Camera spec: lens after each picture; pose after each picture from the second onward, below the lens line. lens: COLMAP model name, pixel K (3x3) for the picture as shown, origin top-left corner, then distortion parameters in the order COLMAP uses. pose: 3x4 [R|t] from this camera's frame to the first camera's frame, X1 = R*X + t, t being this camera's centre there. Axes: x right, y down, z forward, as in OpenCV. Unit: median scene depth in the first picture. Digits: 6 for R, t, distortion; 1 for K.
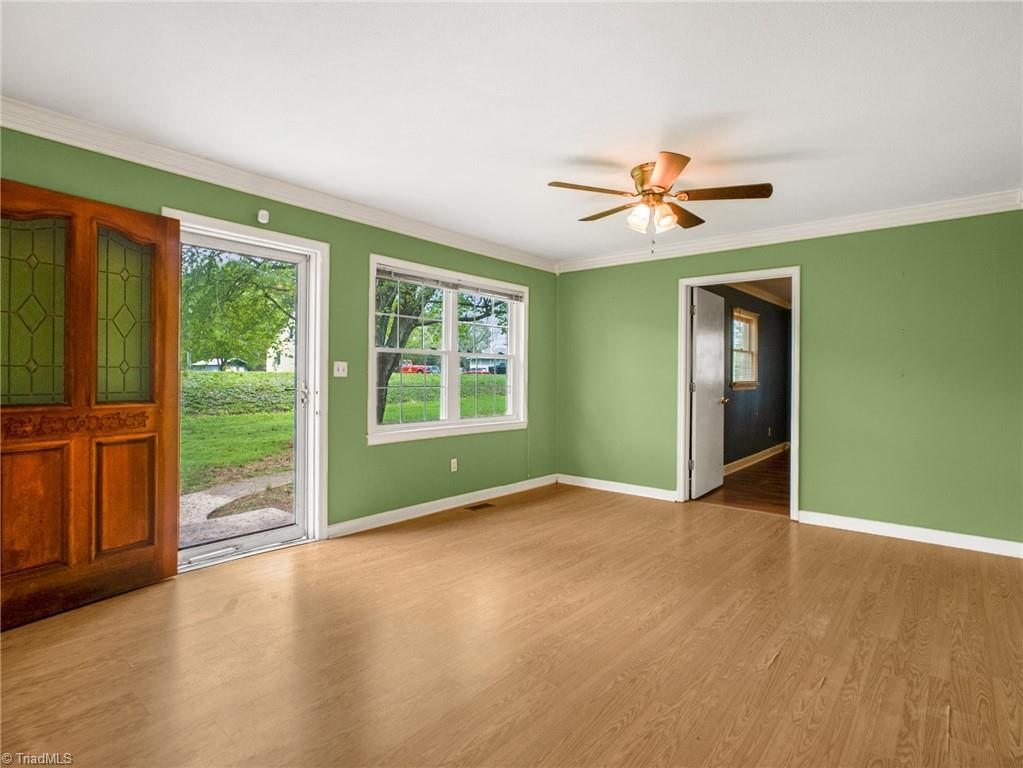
lens RADIAL K [[538.6, 0, 507.1], [0, 538.6, 378.2], [0, 0, 1]] dist [-0.015807, -0.000326]
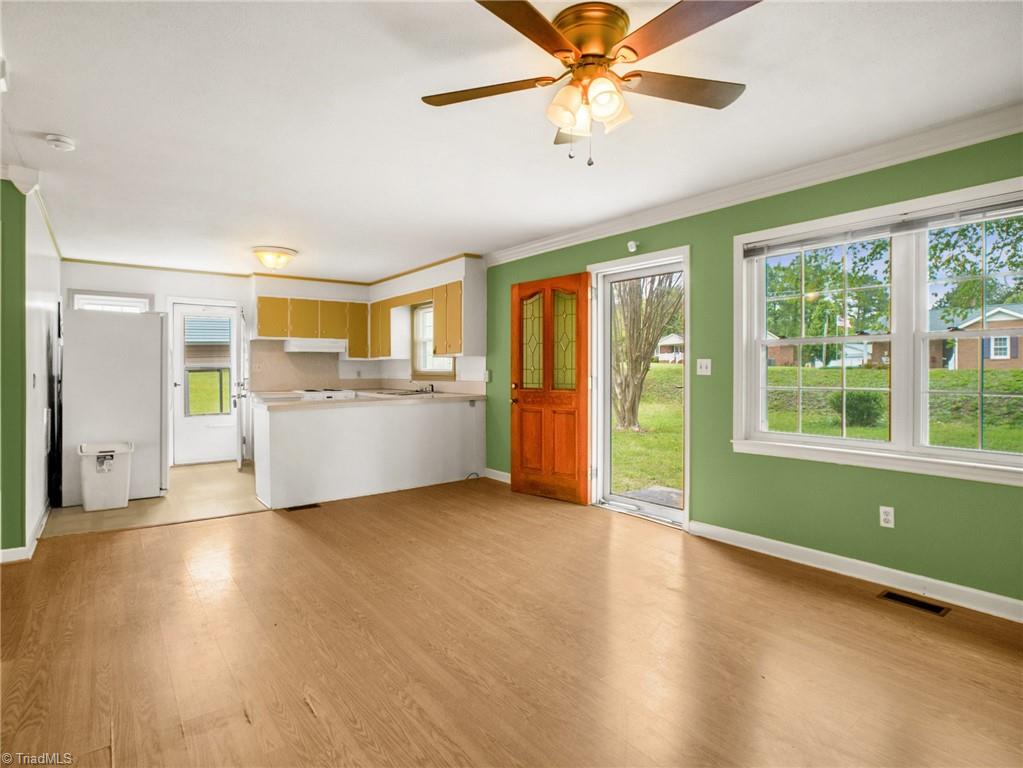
lens RADIAL K [[538.6, 0, 505.7], [0, 538.6, 380.0], [0, 0, 1]] dist [-0.015807, -0.000326]
pose [[-0.221277, 0.008497, -0.975174, 0.943066], [-0.003255, 0.999950, 0.009452, -0.000921], [0.975205, 0.005265, -0.221239, 1.119172]]
